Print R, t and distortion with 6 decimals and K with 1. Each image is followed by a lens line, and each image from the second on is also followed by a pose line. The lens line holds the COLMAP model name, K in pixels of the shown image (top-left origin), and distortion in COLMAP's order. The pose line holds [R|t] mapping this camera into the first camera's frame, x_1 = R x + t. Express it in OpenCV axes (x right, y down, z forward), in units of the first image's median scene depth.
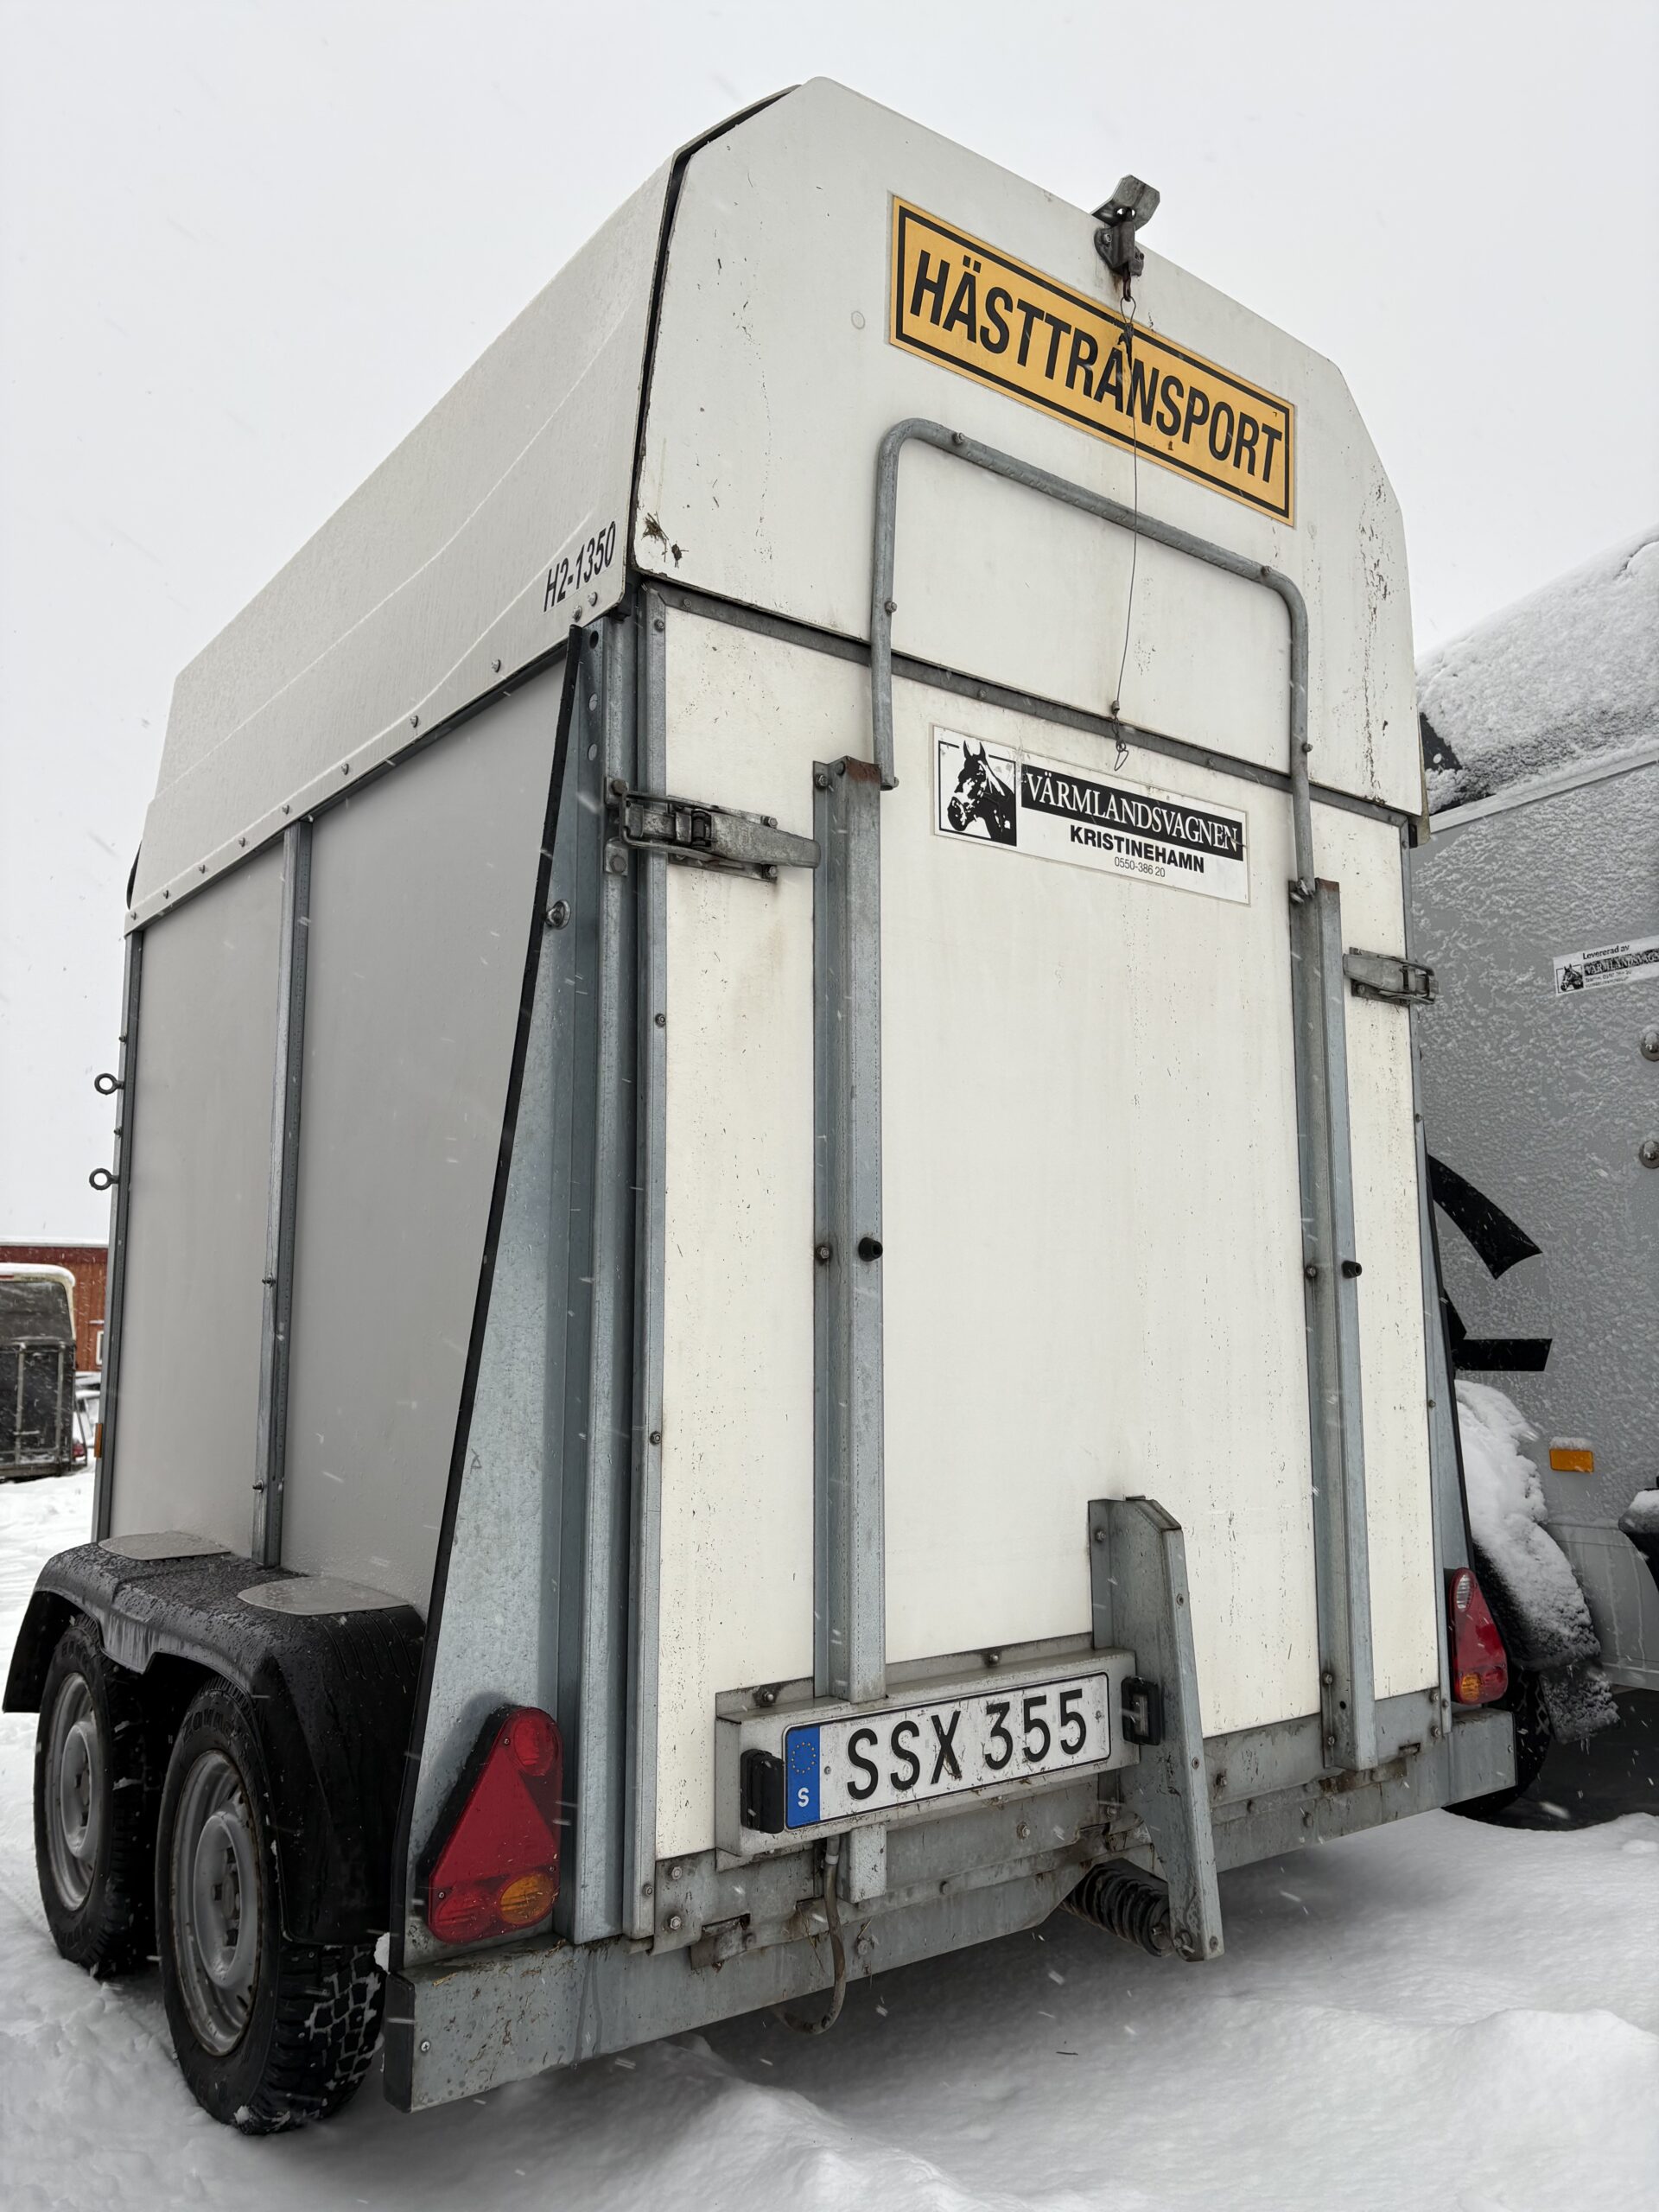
lens RADIAL K [[1674.2, 0, 827.3], [0, 1674.2, 1116.9], [0, 0, 1]] dist [0.054674, -0.005269]
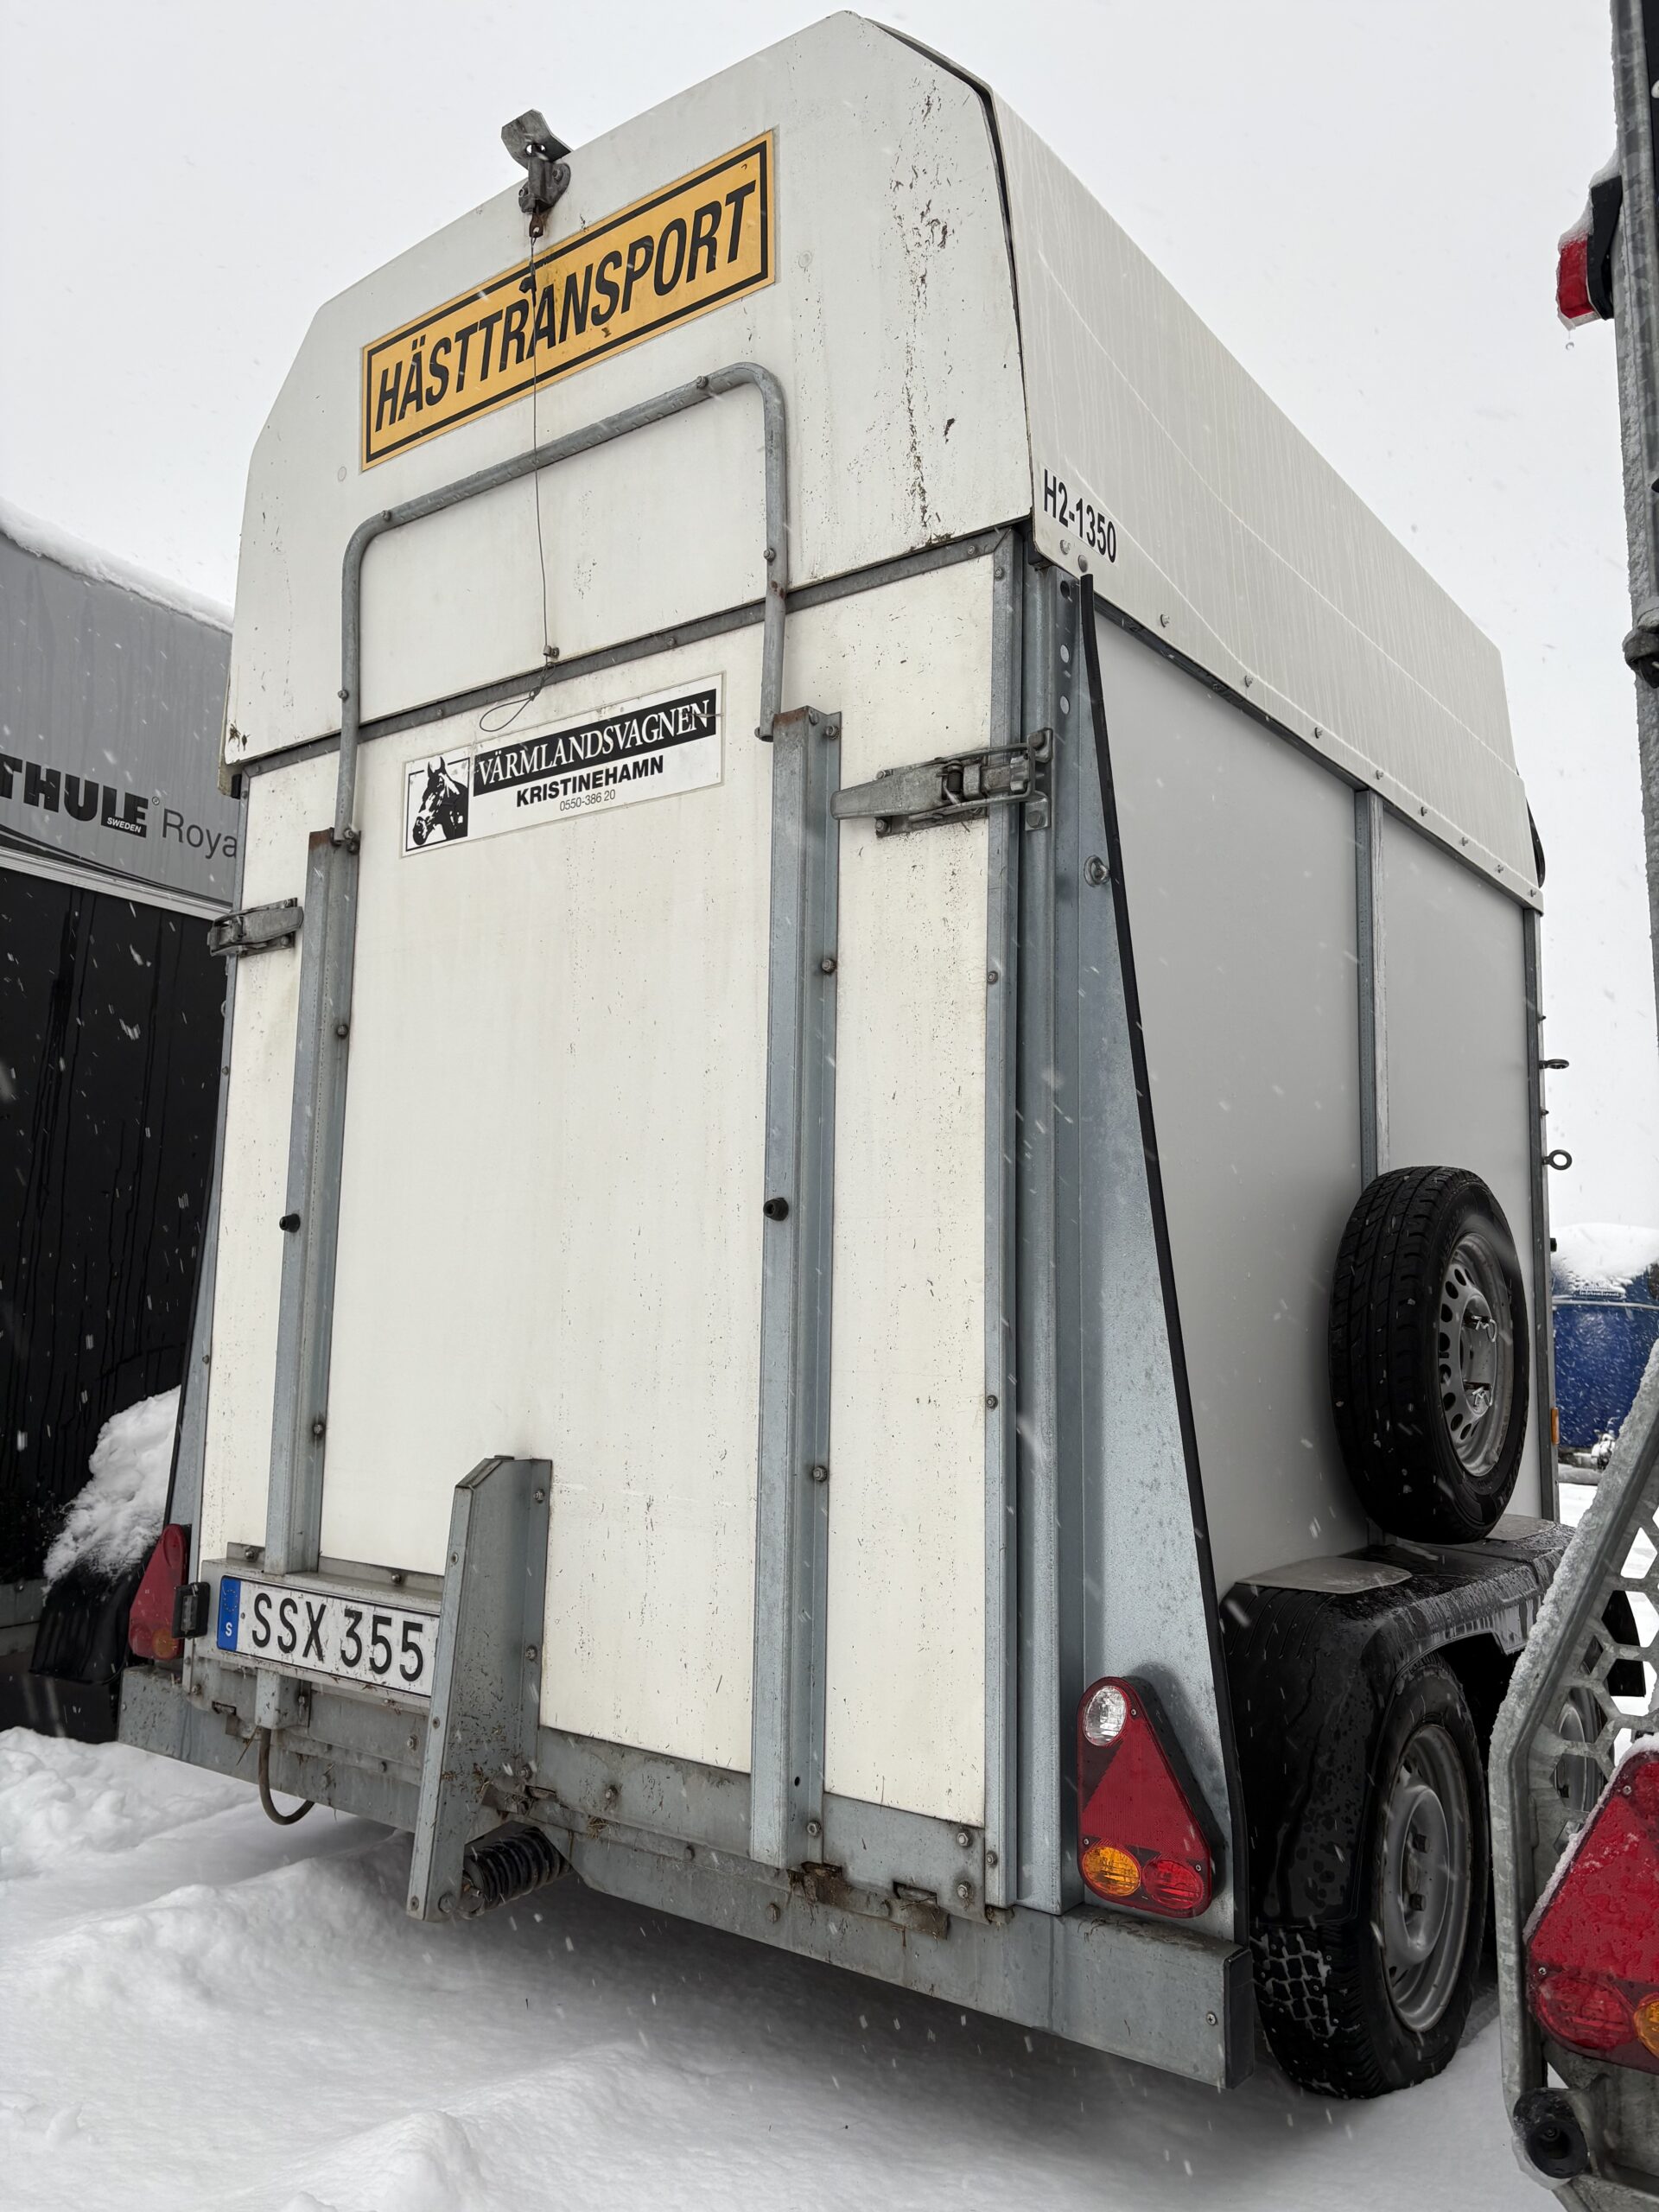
lens RADIAL K [[1674.2, 0, 819.0], [0, 1674.2, 1100.6], [0, 0, 1]] dist [0.054674, -0.005269]
pose [[0.255825, -0.108688, -0.960594, 1.167723], [0.103354, 0.991040, -0.084608, 0.118525], [0.961182, -0.077637, 0.264766, 0.906370]]
